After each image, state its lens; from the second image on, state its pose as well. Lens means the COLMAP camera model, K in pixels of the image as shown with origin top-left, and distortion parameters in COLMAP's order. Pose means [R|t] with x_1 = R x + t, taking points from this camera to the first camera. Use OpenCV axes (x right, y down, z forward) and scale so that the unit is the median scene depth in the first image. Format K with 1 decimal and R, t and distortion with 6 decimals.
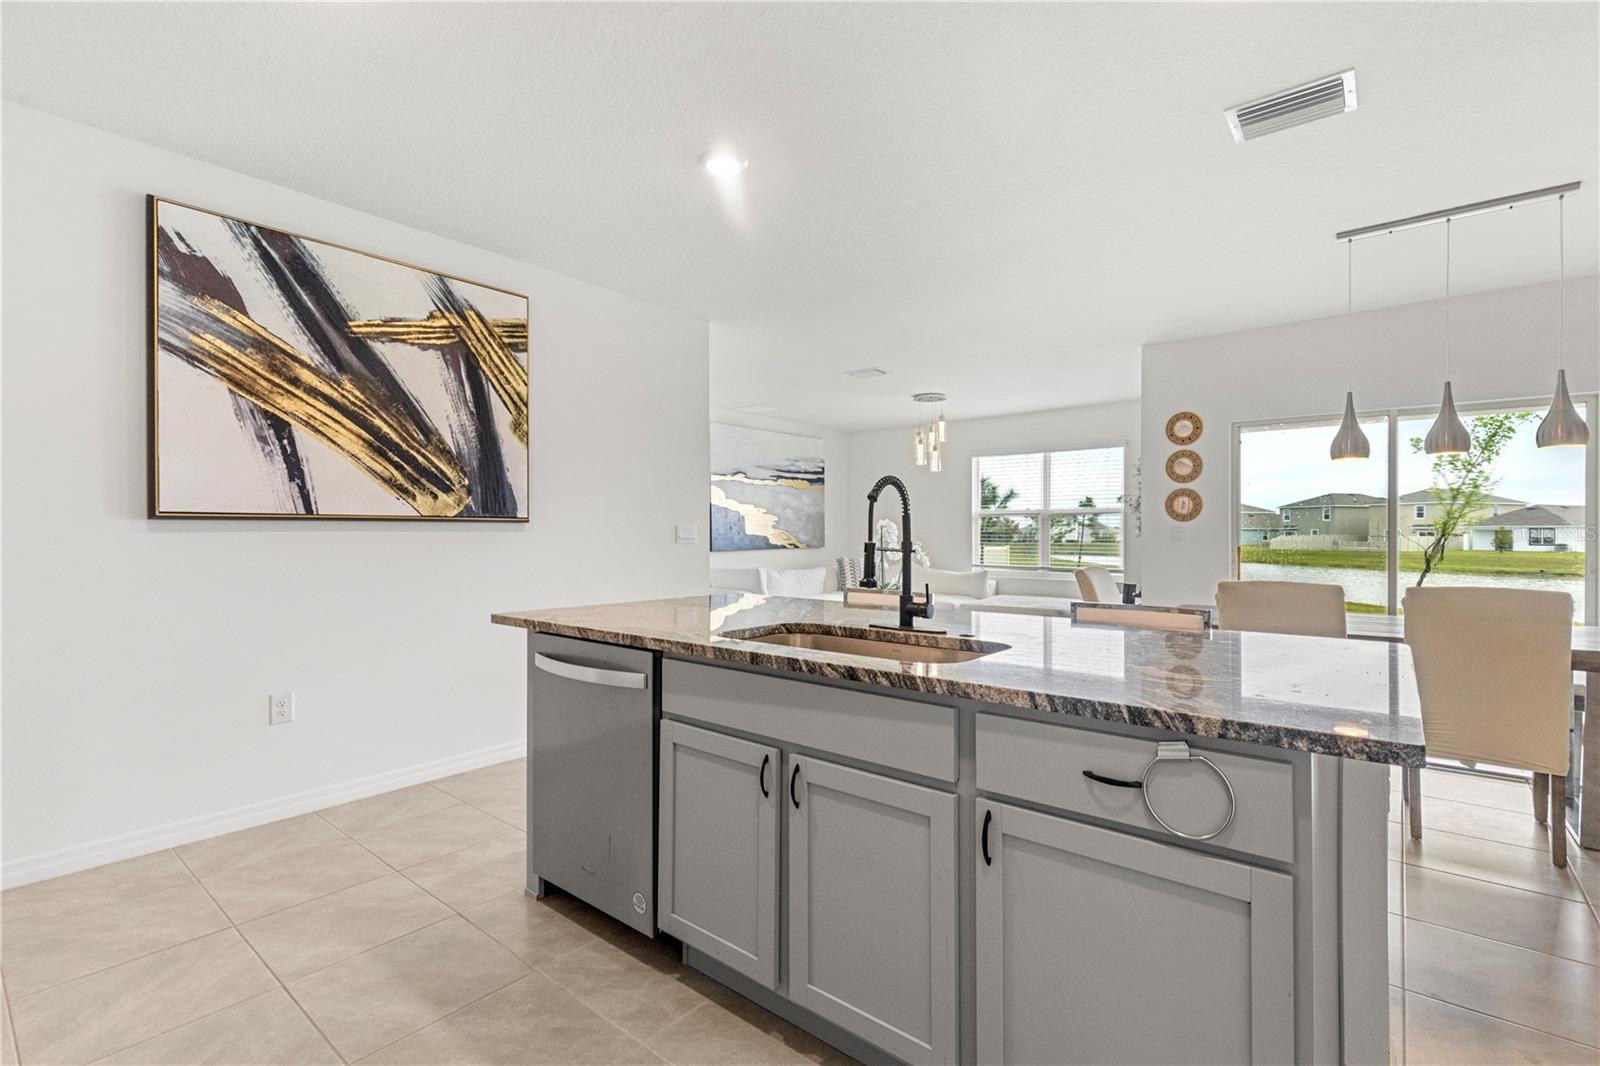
lens RADIAL K [[723.2, 0, 816.1], [0, 723.2, 525.3], [0, 0, 1]] dist [0.001902, -0.000577]
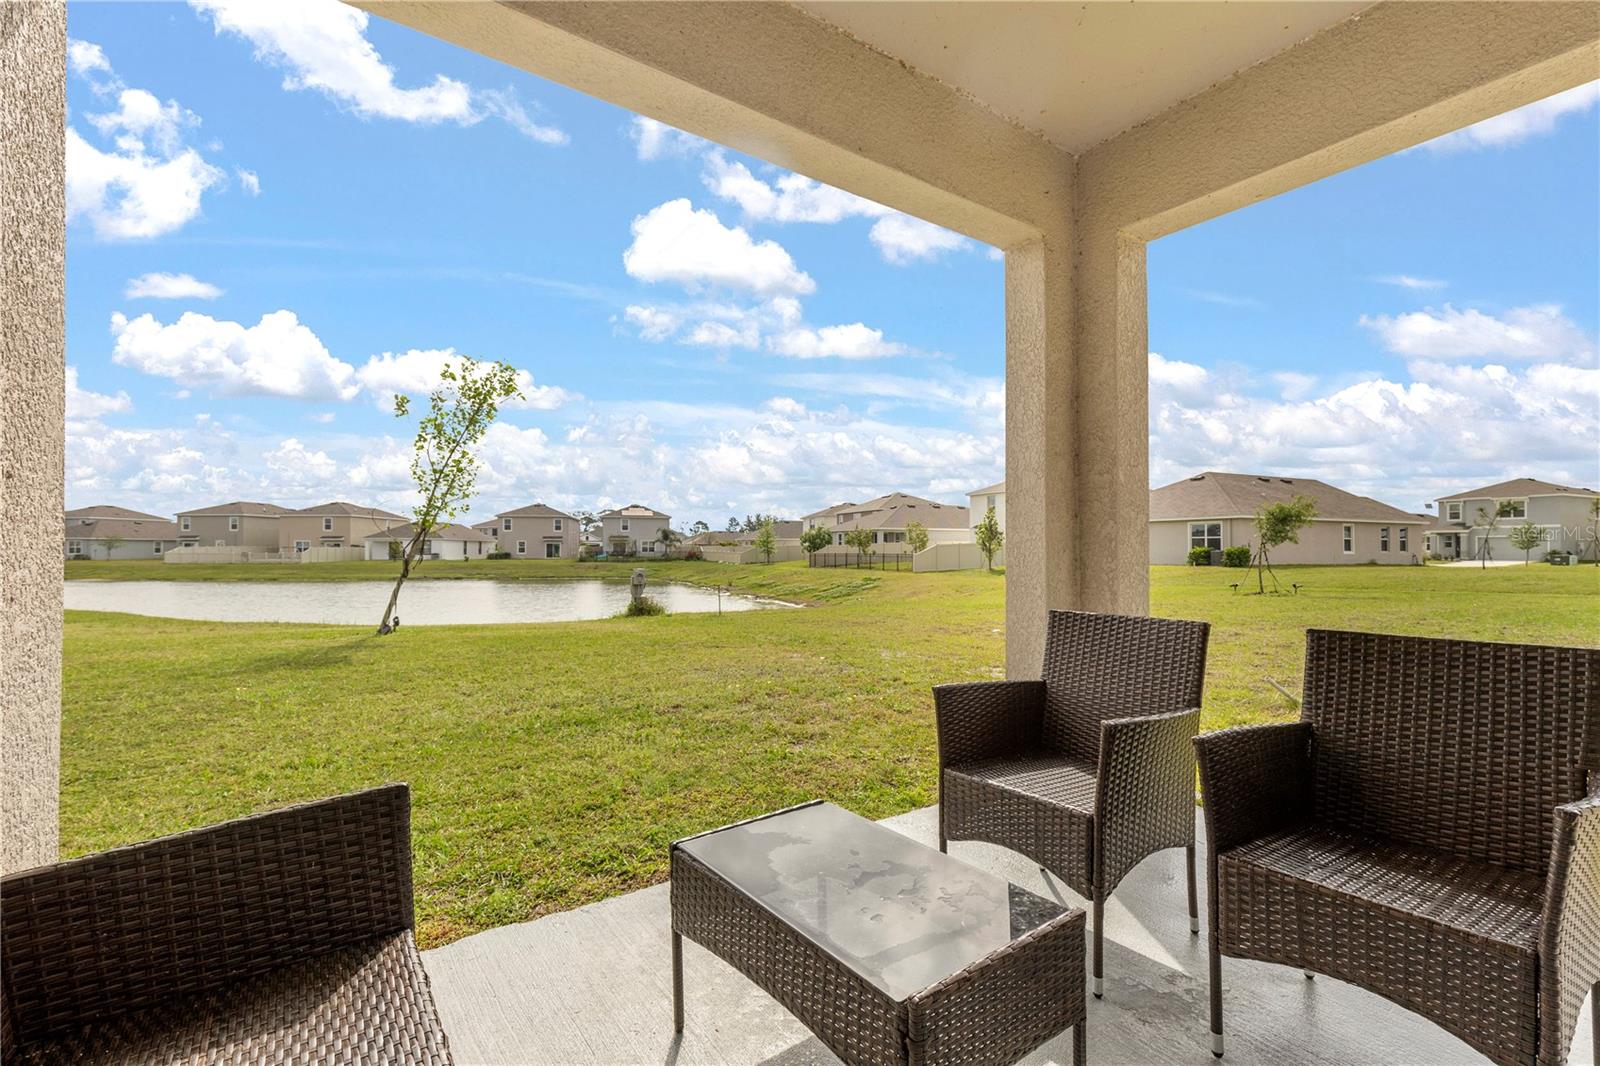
lens RADIAL K [[723.2, 0, 807.3], [0, 723.2, 534.4], [0, 0, 1]] dist [0.001902, -0.000577]
pose [[0.279832, 0.016236, 0.959912, 0.235689], [-0.010694, 0.999848, -0.013794, 0.026243], [-0.959989, -0.006406, 0.279963, 0.389746]]
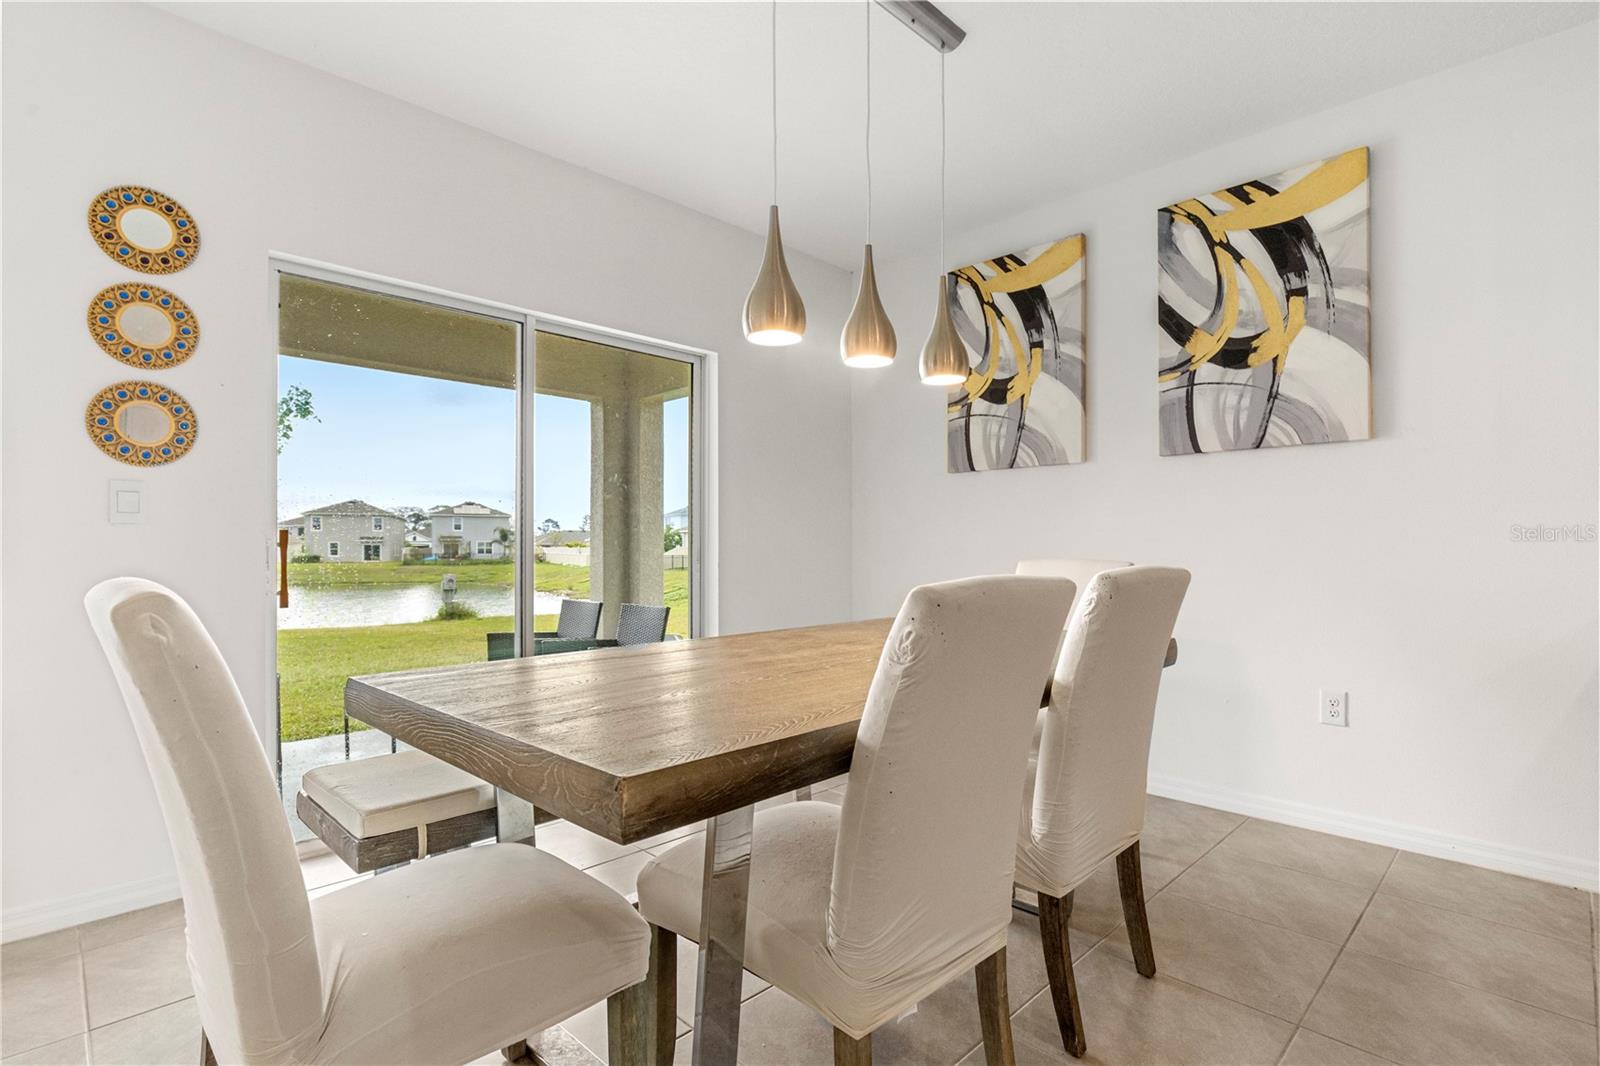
lens RADIAL K [[769.1, 0, 805.1], [0, 769.1, 539.3], [0, 0, 1]] dist [-0.000406, 0.000364]
pose [[0.111393, 0.008495, 0.993740, 0.049926], [-0.008334, 0.999936, -0.007614, 0.012994], [-0.993741, -0.007434, 0.111457, 0.222776]]
